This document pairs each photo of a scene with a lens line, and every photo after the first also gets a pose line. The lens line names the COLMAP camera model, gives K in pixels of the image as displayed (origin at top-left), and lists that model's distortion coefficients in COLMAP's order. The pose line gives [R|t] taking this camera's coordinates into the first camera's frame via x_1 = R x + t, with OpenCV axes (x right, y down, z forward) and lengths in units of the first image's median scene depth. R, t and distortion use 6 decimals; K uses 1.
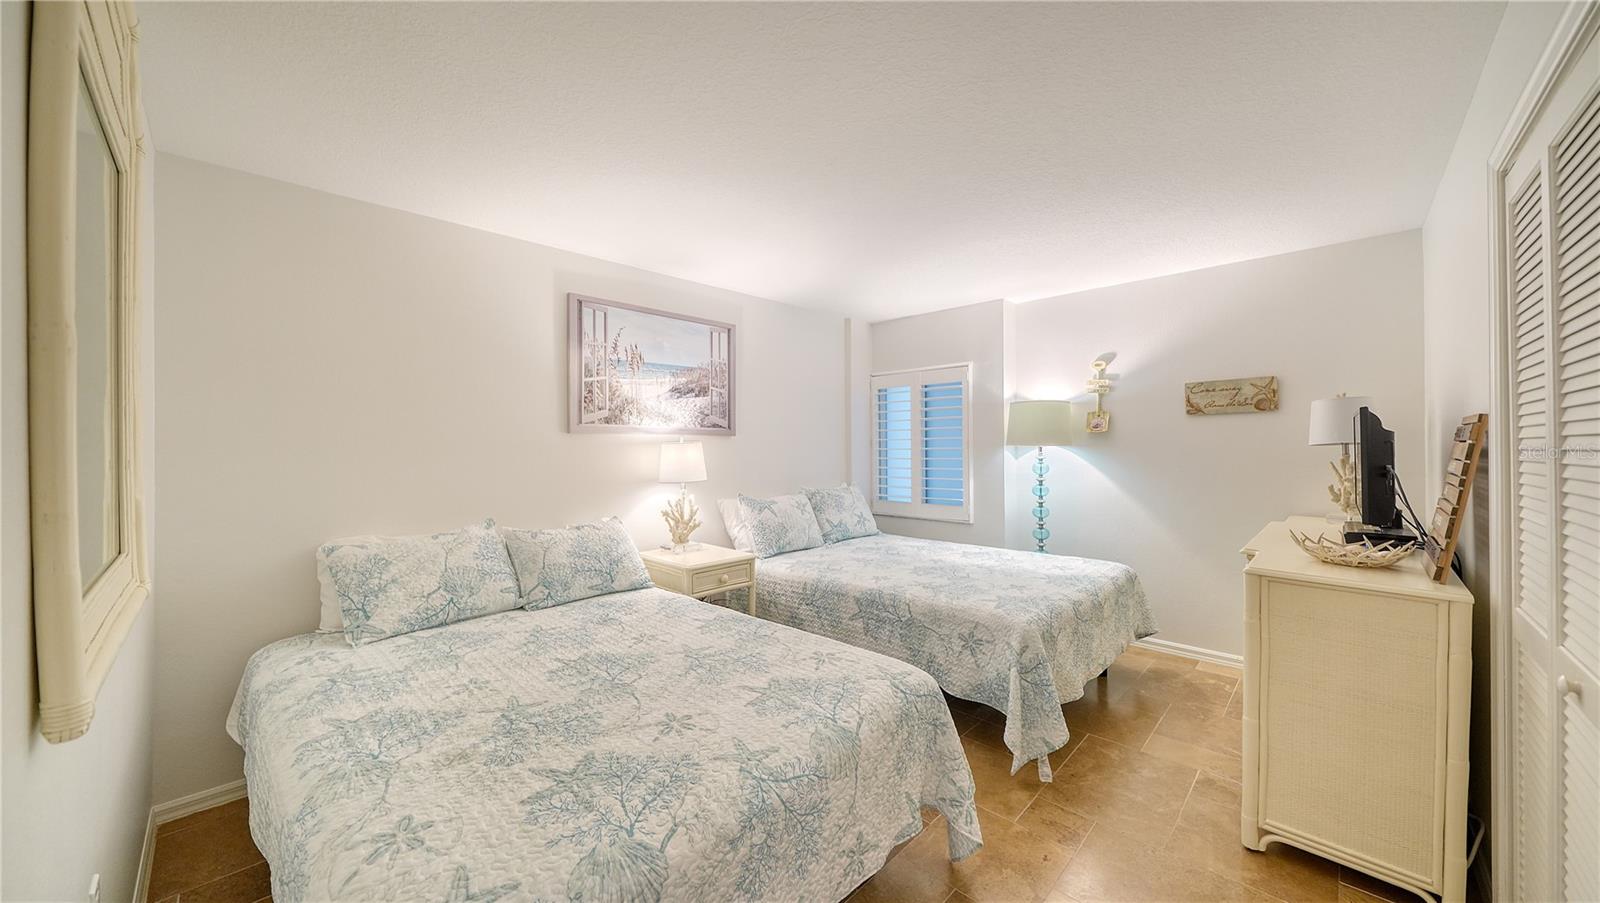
lens RADIAL K [[559.4, 0, 780.8], [0, 559.4, 449.0], [0, 0, 1]] dist [-0.000658, -0.000200]
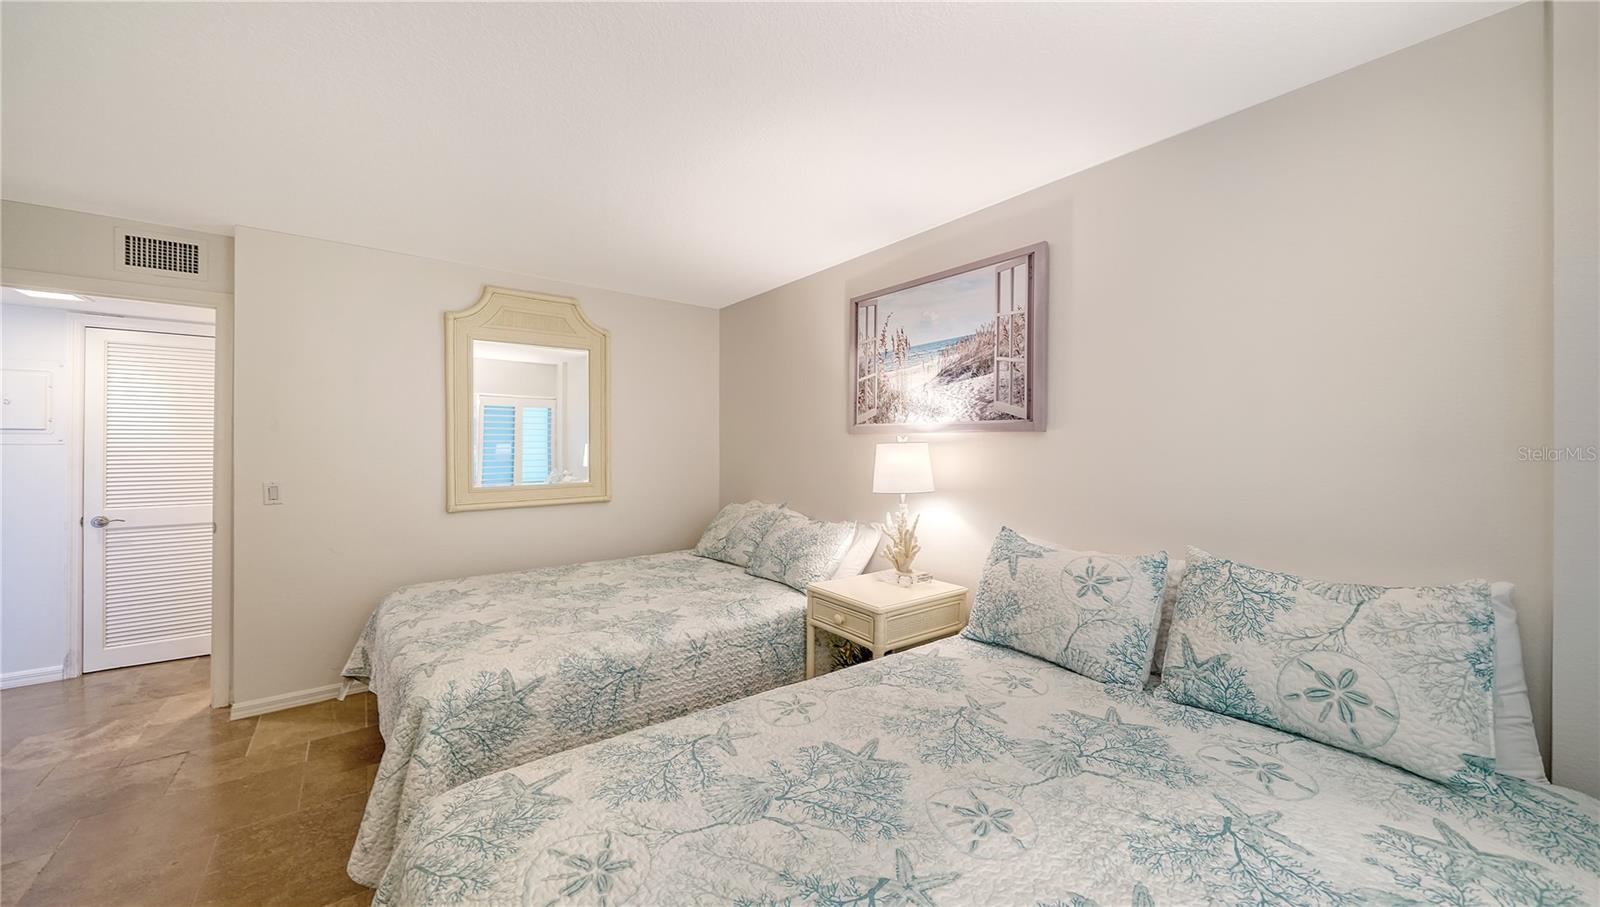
lens RADIAL K [[562.2, 0, 777.3], [0, 562.2, 444.8], [0, 0, 1]] dist [-0.002471, -0.000172]
pose [[-0.140321, 0.007594, -0.990077, 0.586379], [-0.003690, 0.999960, 0.008193, -0.014271], [0.990099, 0.004803, -0.140287, 0.876443]]
